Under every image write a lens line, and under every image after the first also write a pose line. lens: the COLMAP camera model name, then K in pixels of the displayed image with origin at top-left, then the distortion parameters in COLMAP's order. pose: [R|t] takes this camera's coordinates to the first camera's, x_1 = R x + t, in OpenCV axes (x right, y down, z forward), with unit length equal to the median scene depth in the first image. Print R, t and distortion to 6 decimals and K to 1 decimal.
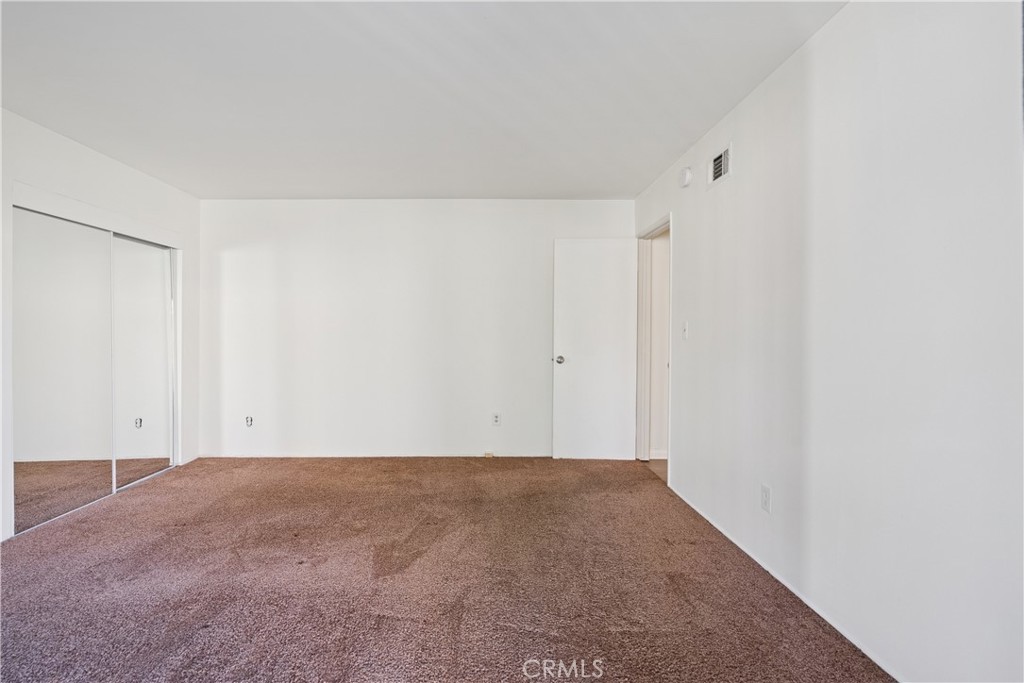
lens RADIAL K [[453.0, 0, 512.0], [0, 453.0, 341.5], [0, 0, 1]] dist [-0.001214, 0.001146]
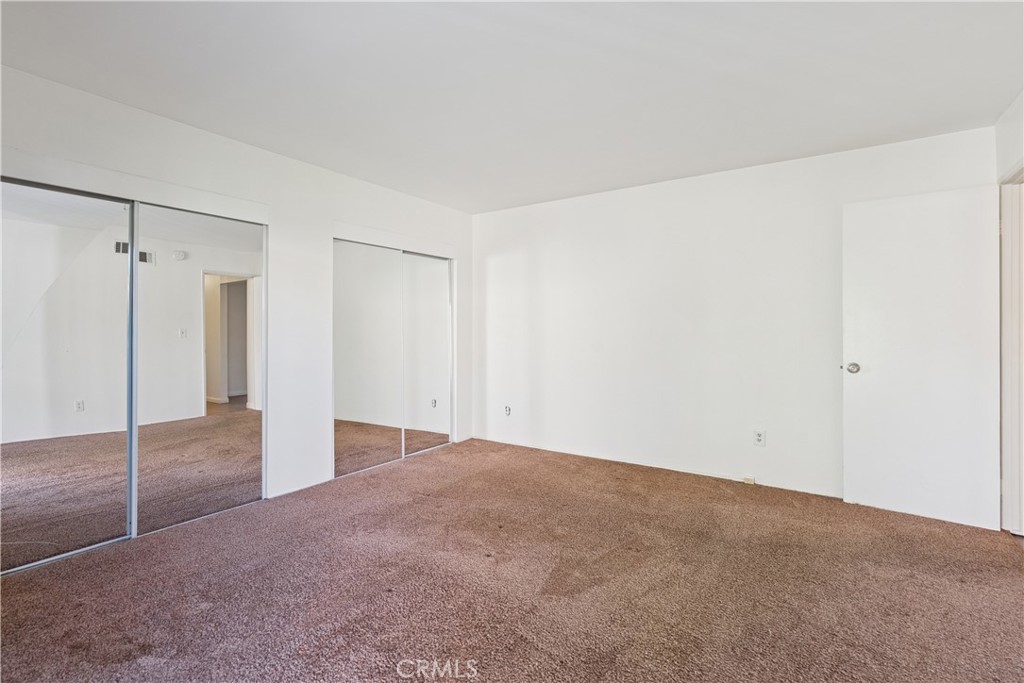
lens RADIAL K [[473.9, 0, 511.0], [0, 473.9, 332.1], [0, 0, 1]] dist [-0.000020, 0.001241]
pose [[0.827679, 0.004913, -0.561181, 0.109398], [-0.012073, 0.999886, -0.009051, -0.005808], [0.561072, 0.014267, 0.827644, 0.080748]]
